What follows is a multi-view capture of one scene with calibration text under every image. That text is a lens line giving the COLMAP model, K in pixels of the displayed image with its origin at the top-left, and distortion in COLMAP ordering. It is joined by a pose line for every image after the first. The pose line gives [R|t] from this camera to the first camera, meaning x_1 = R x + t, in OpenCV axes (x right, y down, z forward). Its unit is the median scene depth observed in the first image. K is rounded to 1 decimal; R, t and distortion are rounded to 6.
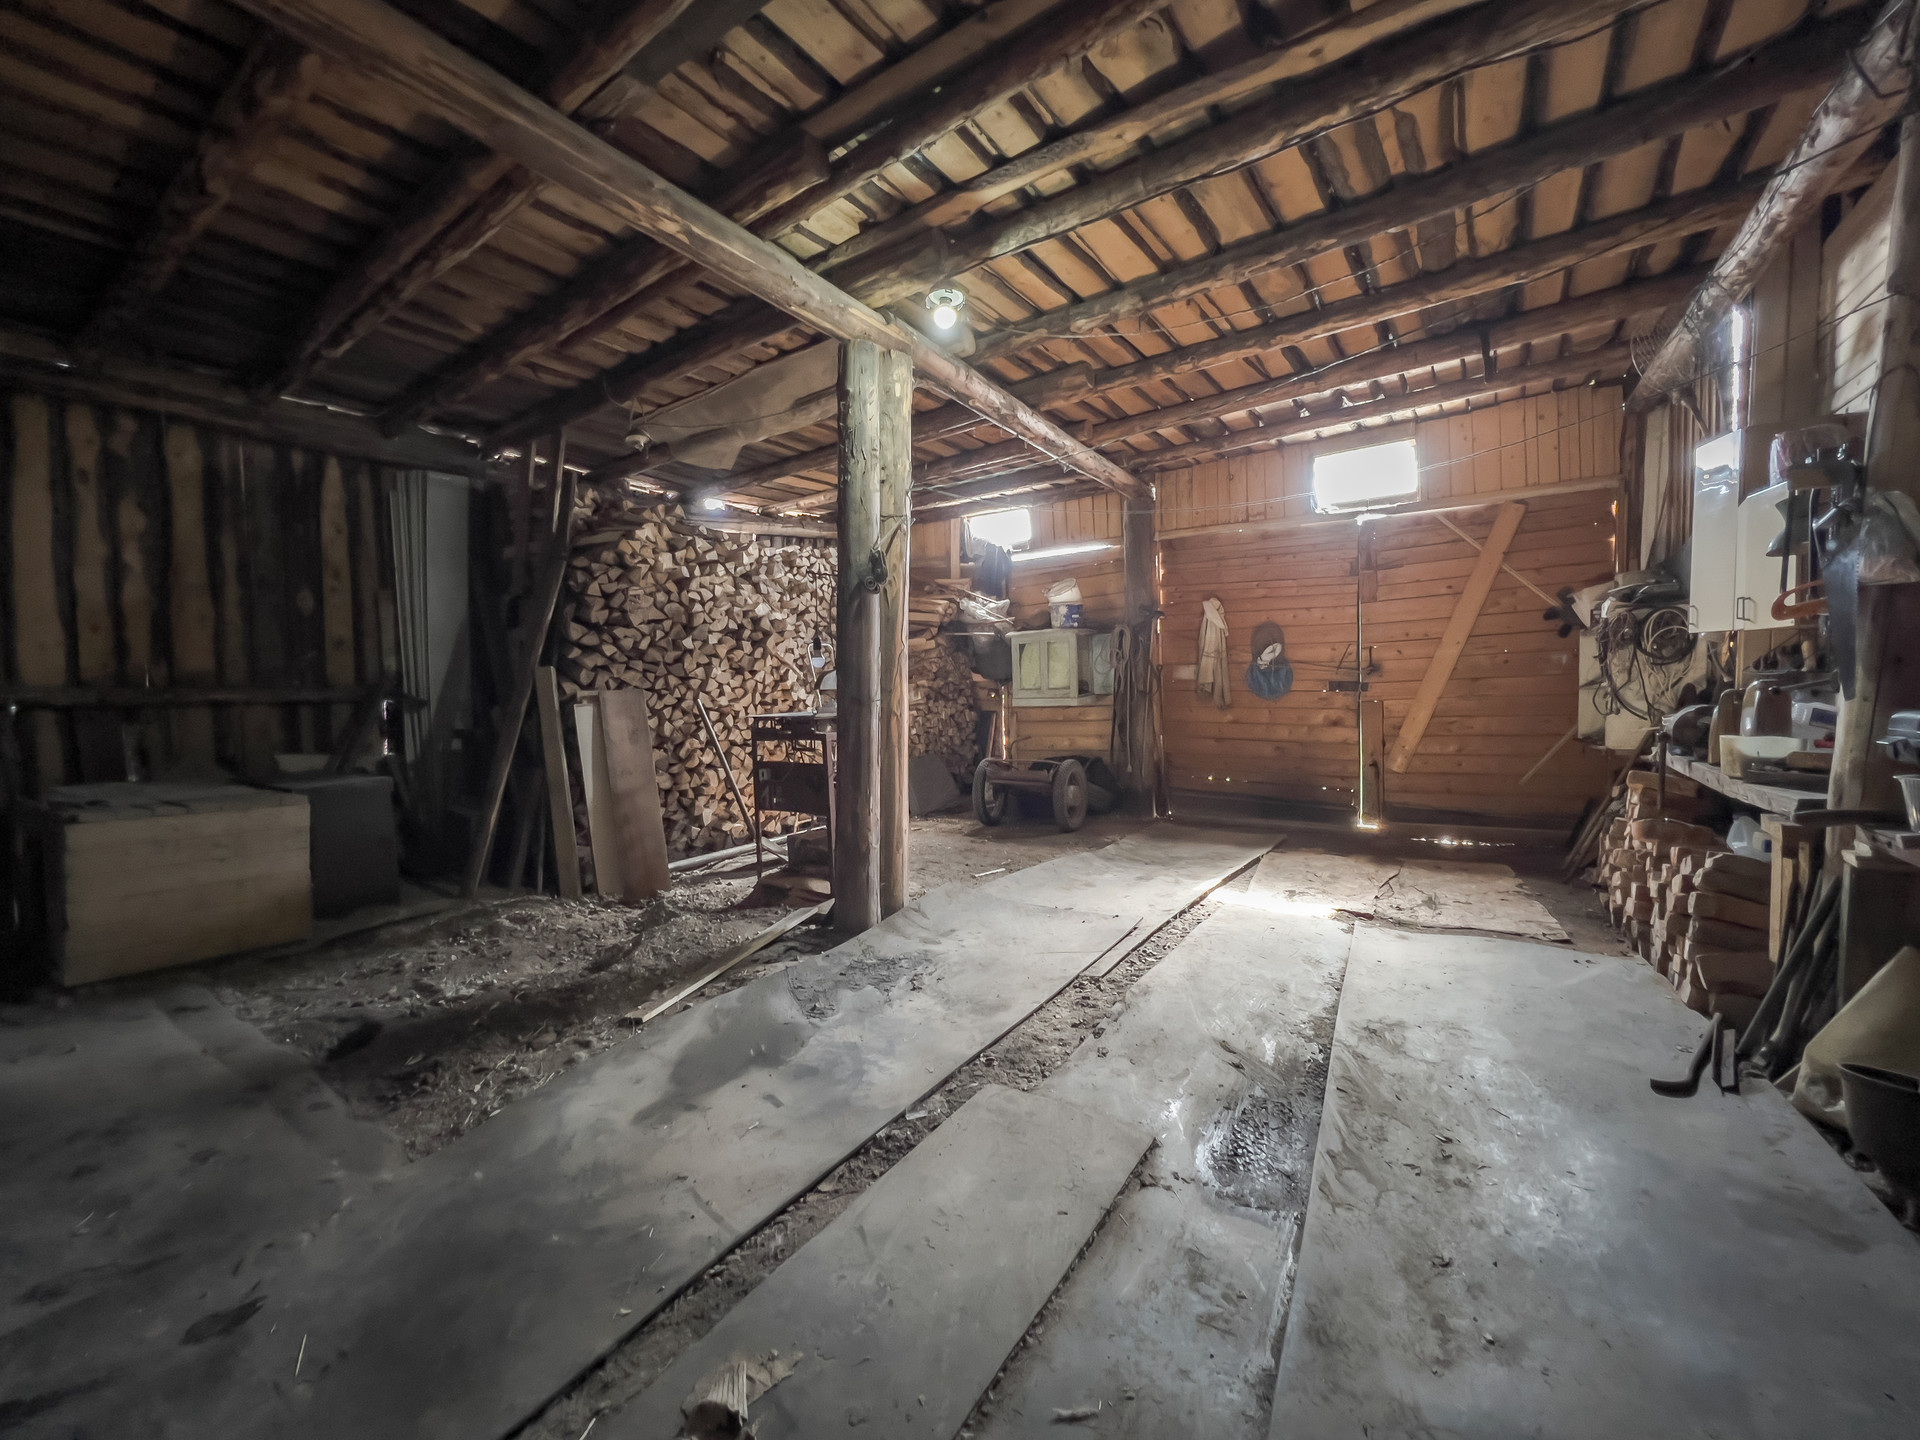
lens RADIAL K [[792.9, 0, 954.3], [0, 792.9, 719.2], [0, 0, 1]] dist [-0.006271, 0.001554]
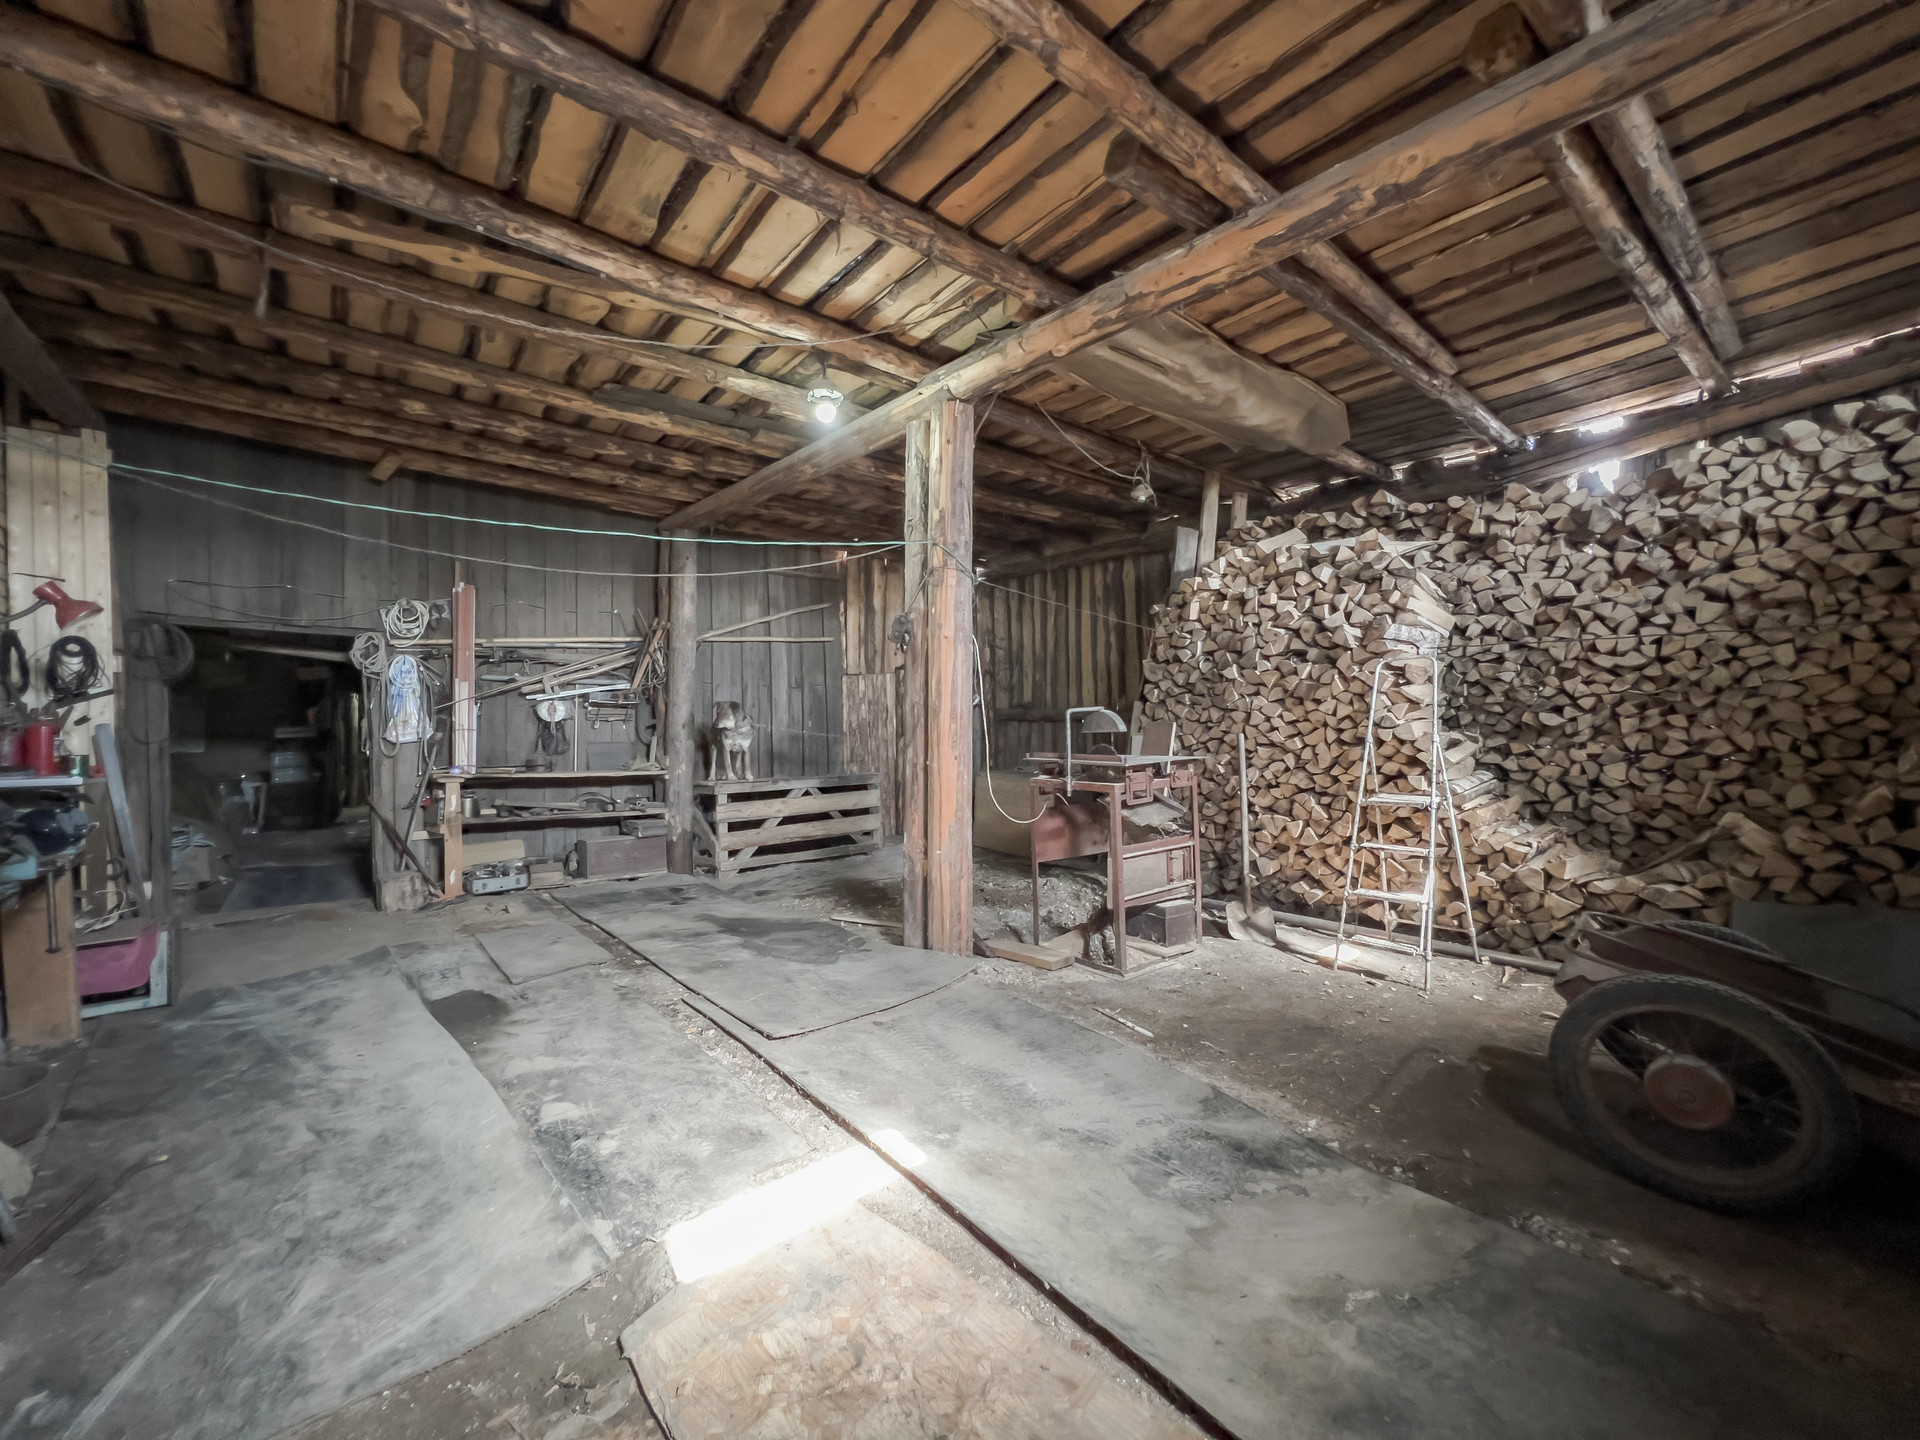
lens RADIAL K [[792.9, 0, 956.5], [0, 792.9, 725.1], [0, 0, 1]] dist [-0.006271, 0.001554]
pose [[-0.295006, 0.045426, -0.954415, 0.661590], [-0.011747, 0.998621, 0.051161, -0.079556], [0.955423, 0.026304, -0.294066, 0.981723]]
